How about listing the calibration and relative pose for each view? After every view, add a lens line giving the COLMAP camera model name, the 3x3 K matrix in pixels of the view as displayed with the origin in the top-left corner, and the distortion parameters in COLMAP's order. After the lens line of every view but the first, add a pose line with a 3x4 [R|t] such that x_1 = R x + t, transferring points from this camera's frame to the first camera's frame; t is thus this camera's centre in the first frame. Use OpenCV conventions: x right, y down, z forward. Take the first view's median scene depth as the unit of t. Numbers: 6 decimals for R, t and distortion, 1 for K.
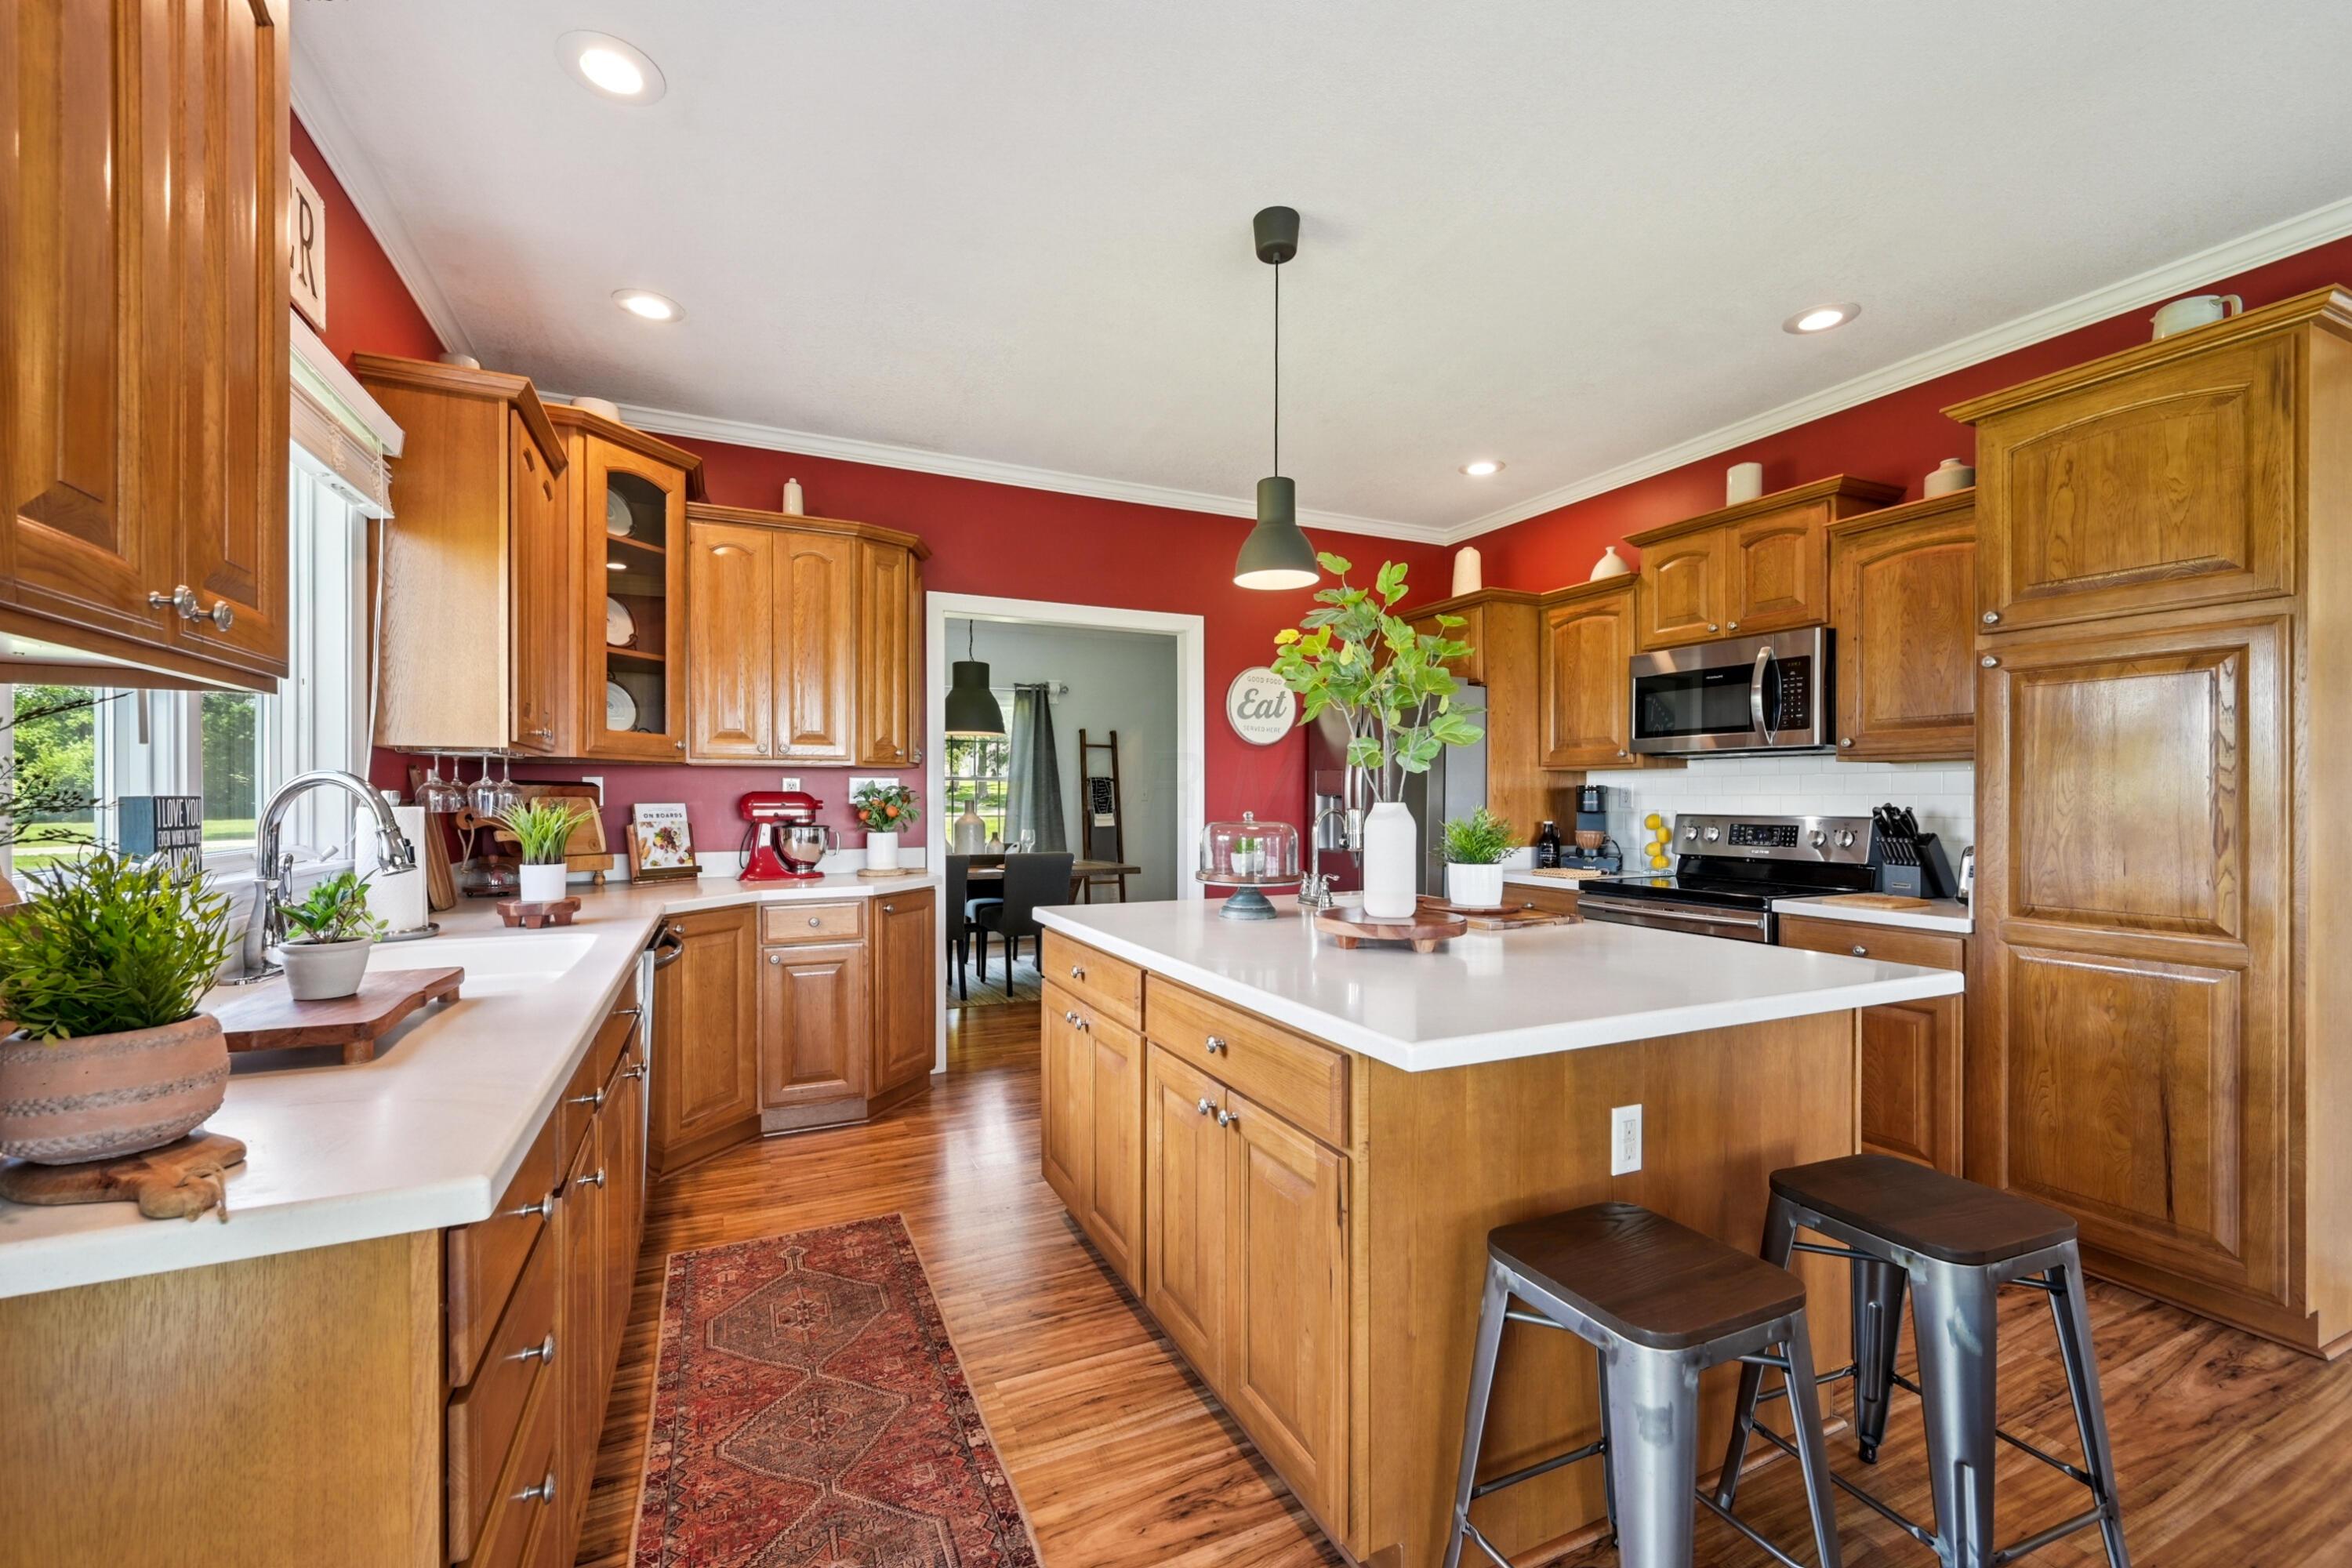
lens RADIAL K [[951.4, 0, 1170.6], [0, 951.4, 799.7], [0, 0, 1]] dist [0.000647, 0.000753]
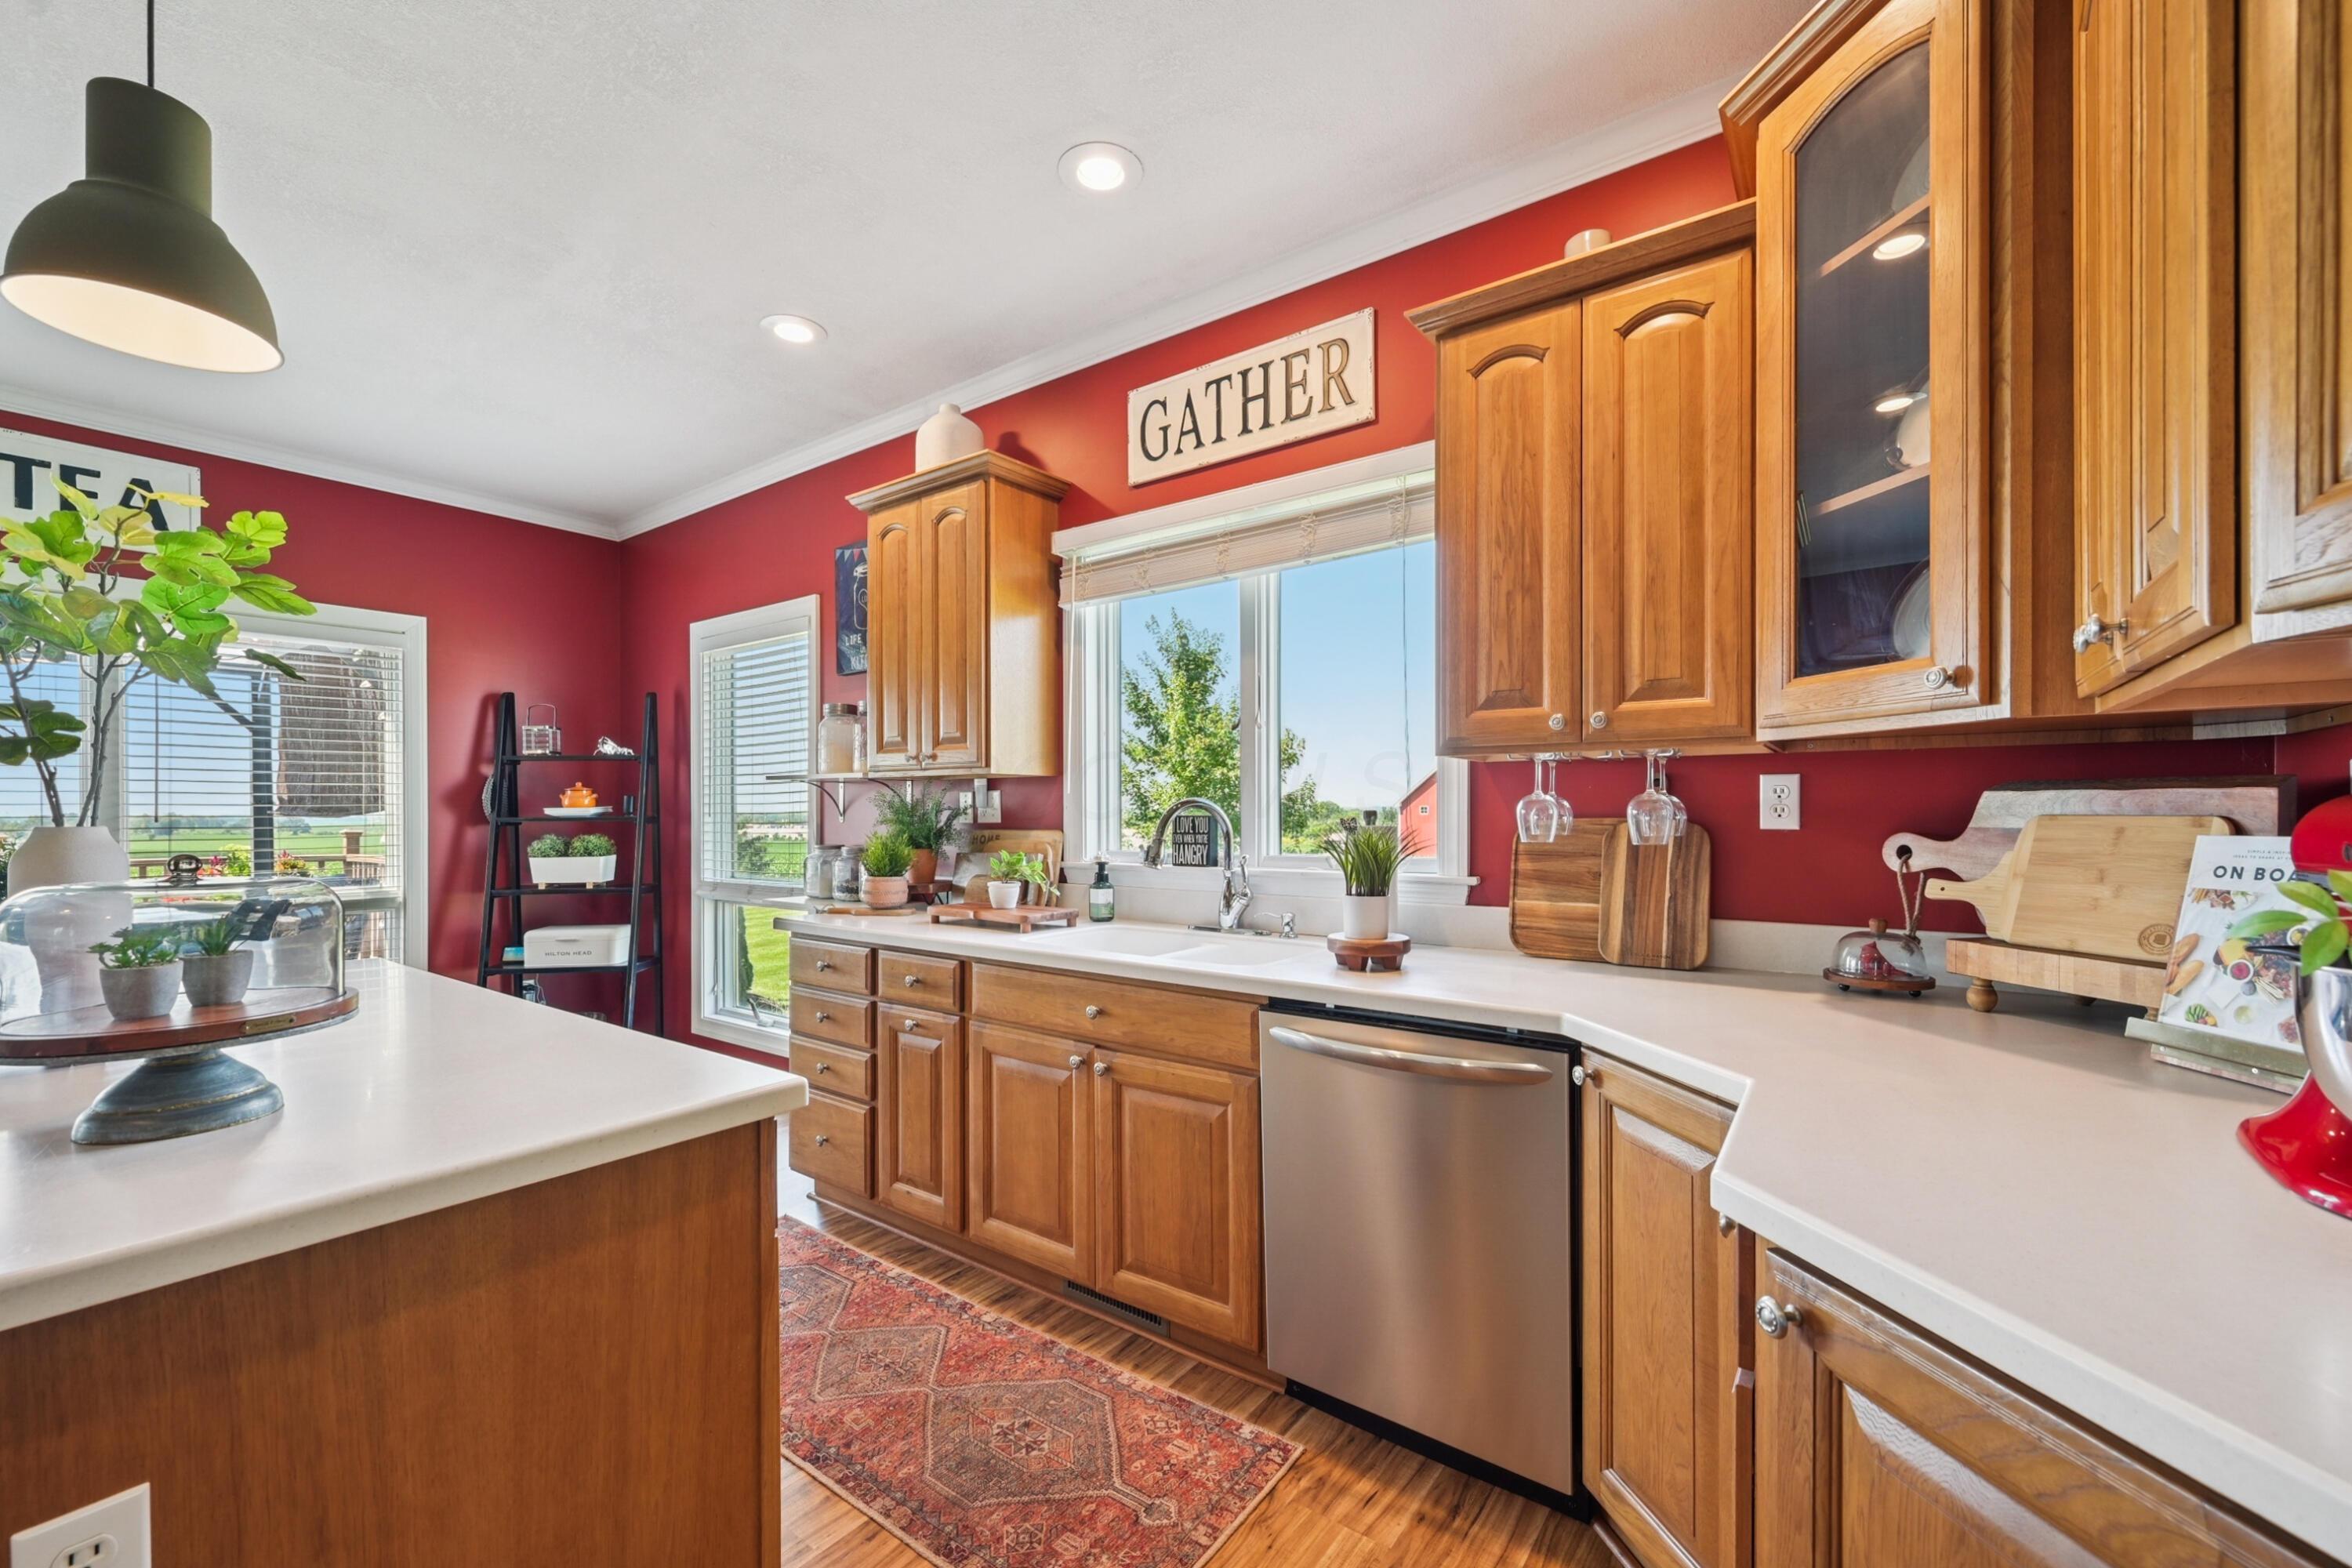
lens RADIAL K [[951.4, 0, 1158.5], [0, 951.4, 817.5], [0, 0, 1]] dist [0.000647, 0.000753]
pose [[-0.879215, 0.001037, -0.476424, -0.080873], [-0.001708, 0.999984, 0.005328, -0.005092], [0.476422, 0.005498, -0.879199, 1.499467]]
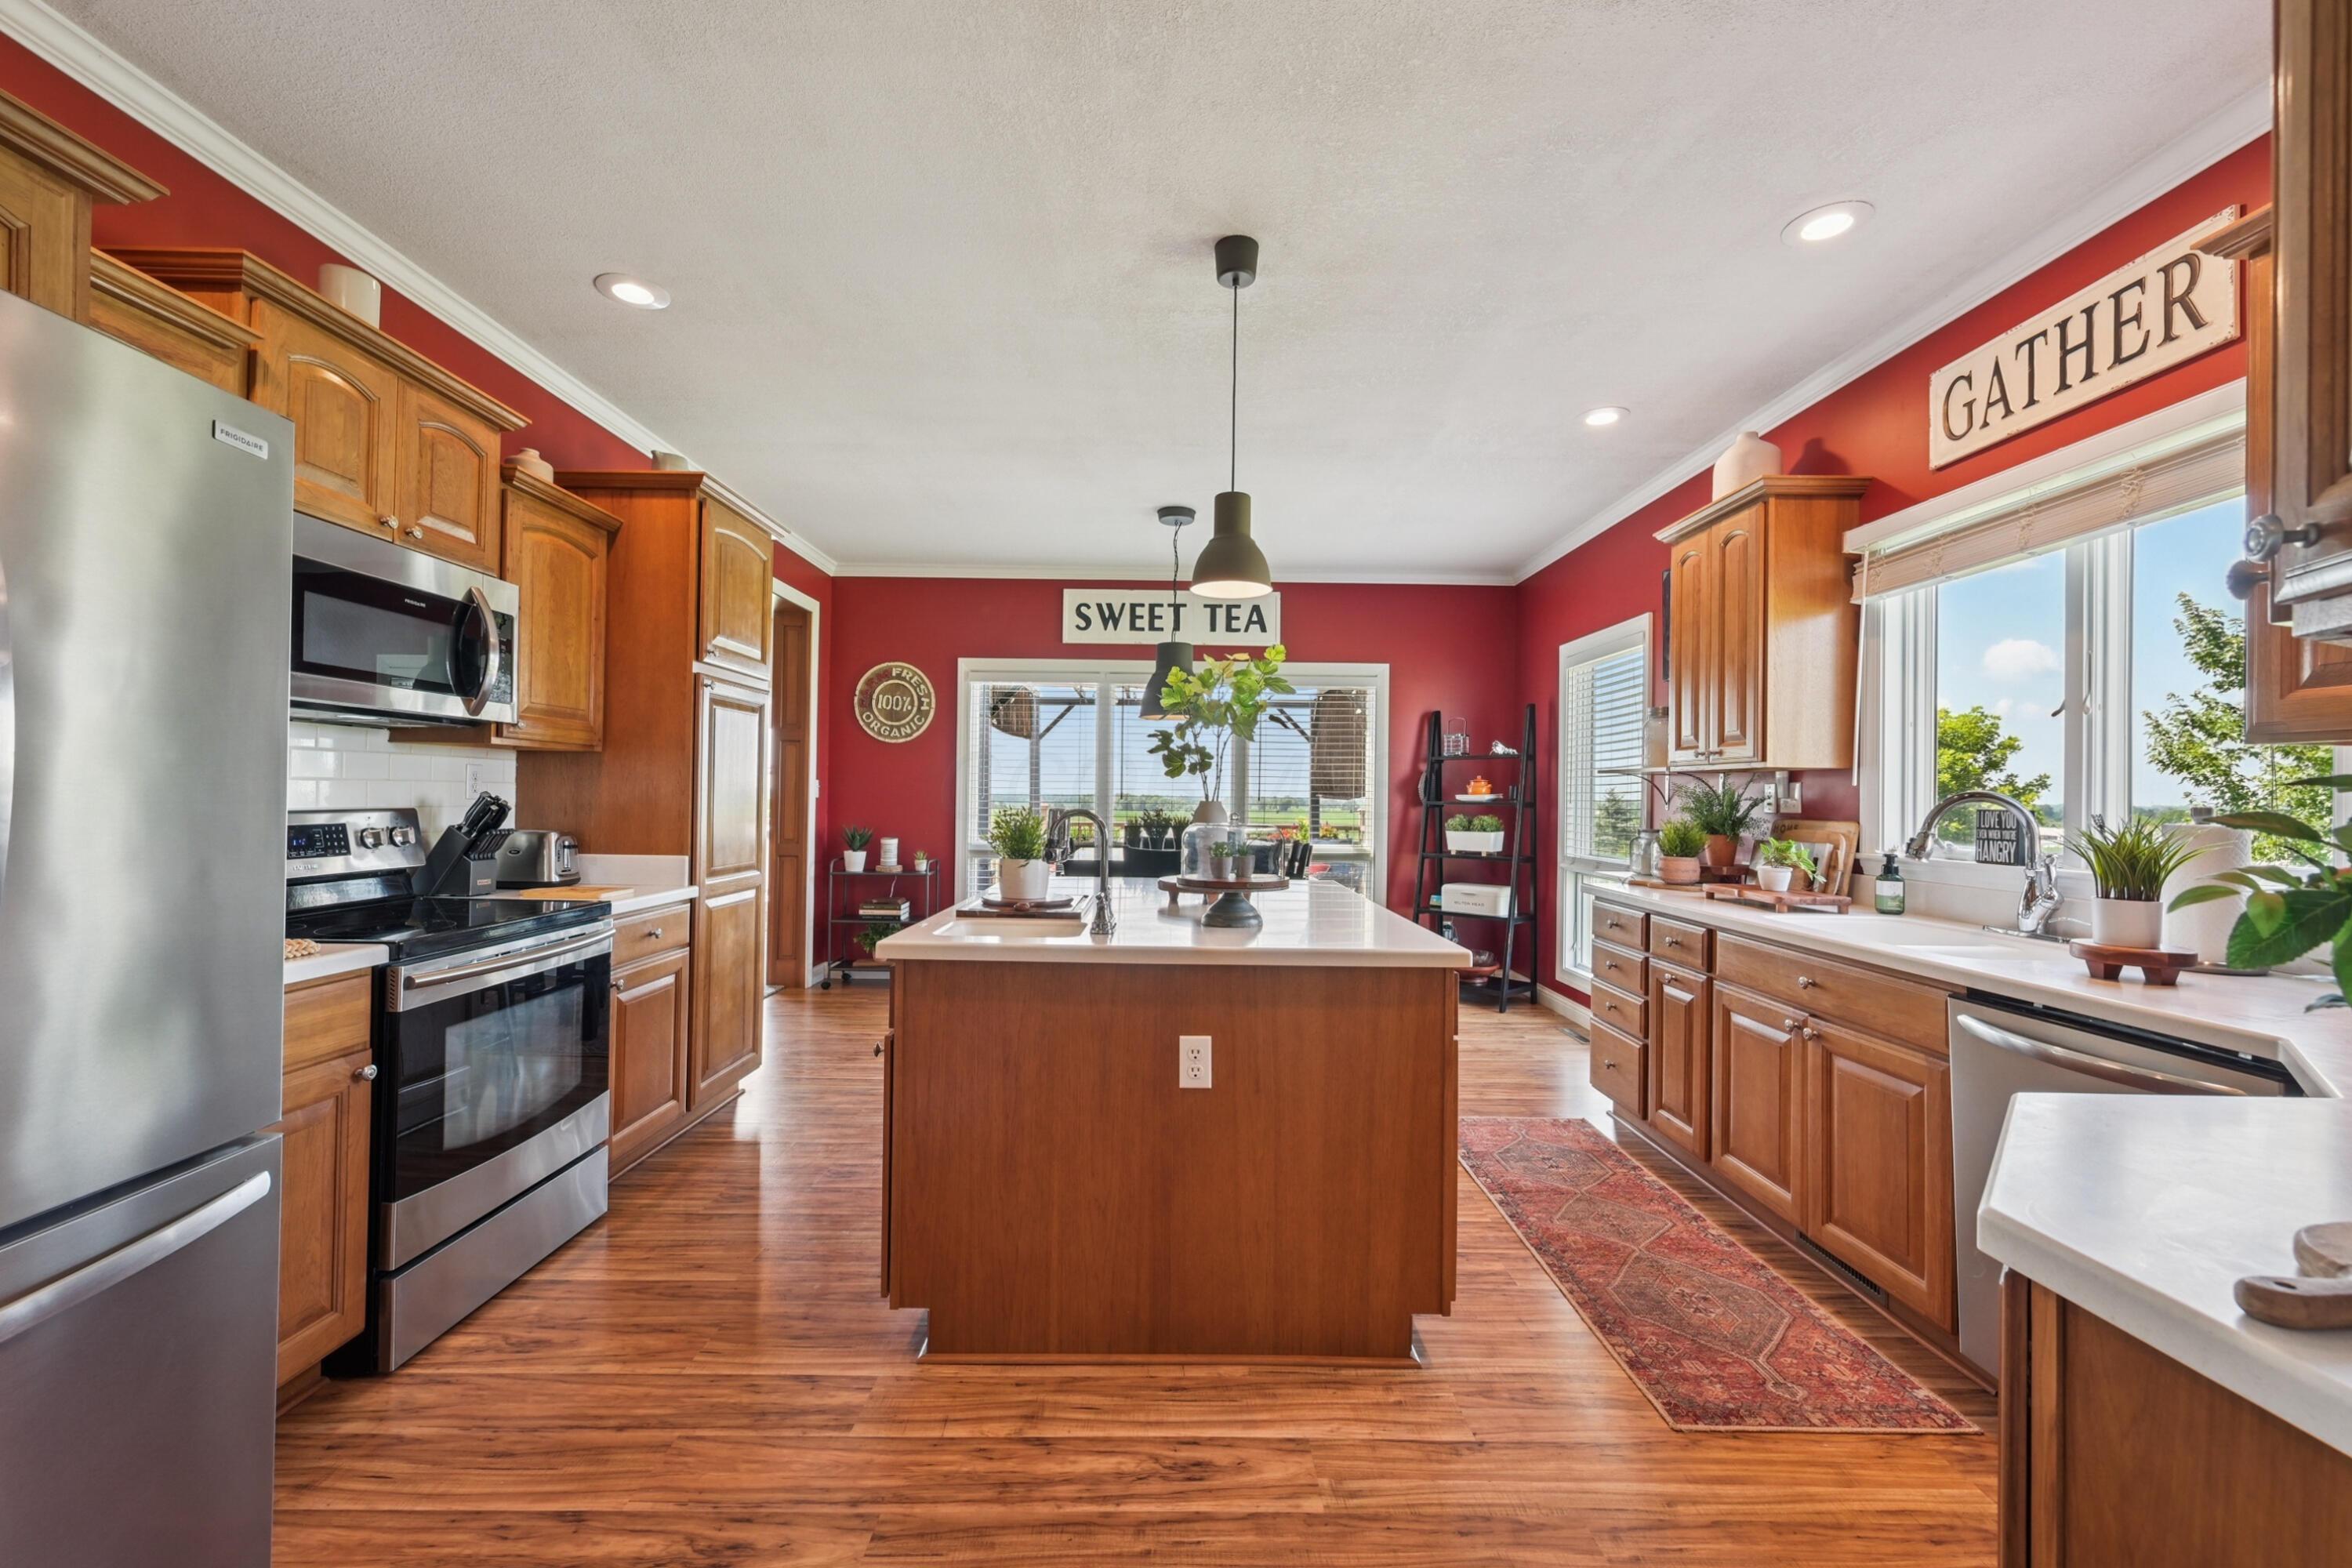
lens RADIAL K [[951.4, 0, 1169.7], [0, 951.4, 786.9], [0, 0, 1]] dist [0.000647, 0.000753]
pose [[-0.908817, -0.011037, 0.417048, -0.246181], [-0.014798, 0.999874, -0.005784, -0.006650], [-0.416932, -0.011428, -0.908866, 1.840070]]
